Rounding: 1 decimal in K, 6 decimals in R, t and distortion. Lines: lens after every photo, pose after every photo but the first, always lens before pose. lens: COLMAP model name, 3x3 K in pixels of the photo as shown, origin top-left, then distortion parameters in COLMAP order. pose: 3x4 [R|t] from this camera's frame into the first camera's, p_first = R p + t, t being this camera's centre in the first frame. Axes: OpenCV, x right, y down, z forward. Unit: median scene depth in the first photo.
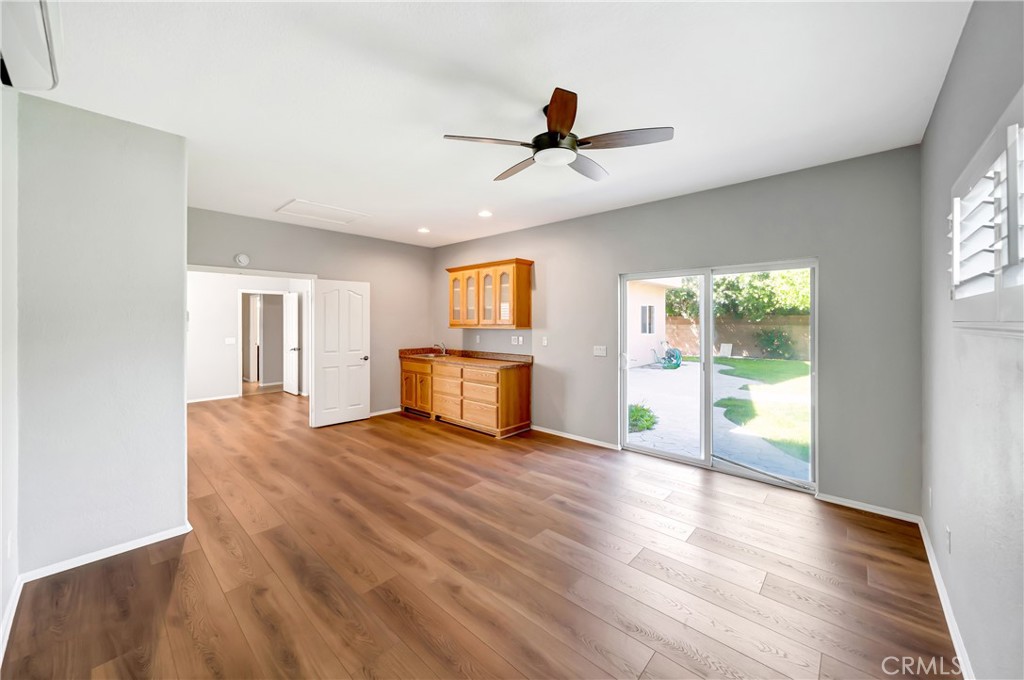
lens RADIAL K [[385.7, 0, 510.2], [0, 385.7, 329.4], [0, 0, 1]] dist [-0.007446, 0.001477]
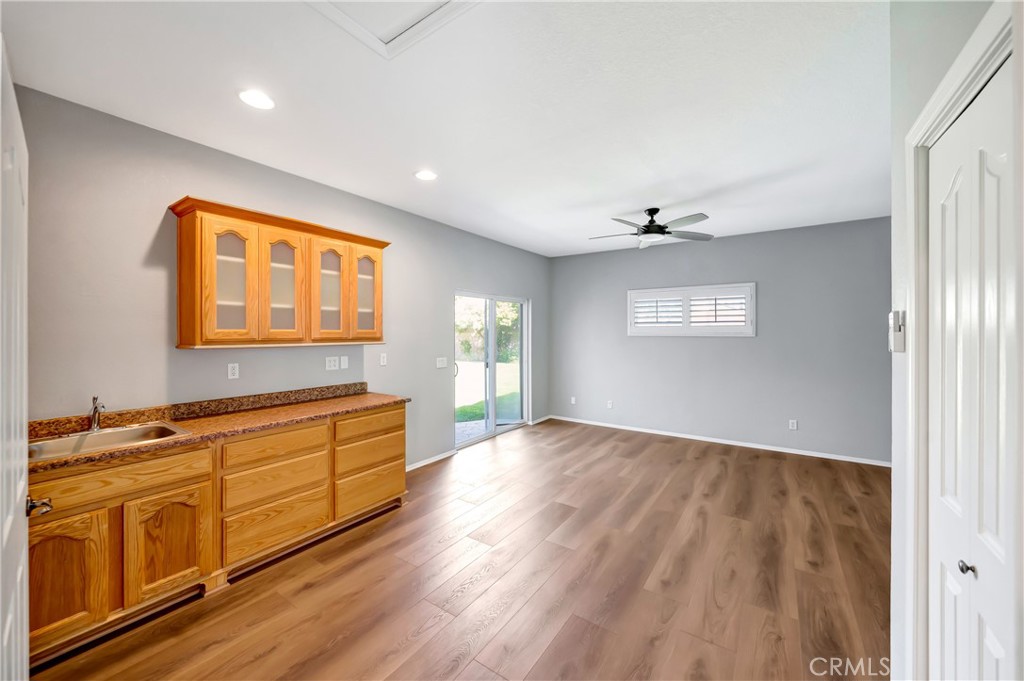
lens RADIAL K [[385.7, 0, 510.1], [0, 385.7, 336.1], [0, 0, 1]] dist [-0.007446, 0.001477]
pose [[-0.135742, -0.010271, 0.990691, -0.980791], [0.016335, 0.999787, 0.012604, -0.028397], [-0.990610, 0.017894, -0.135545, 1.207100]]
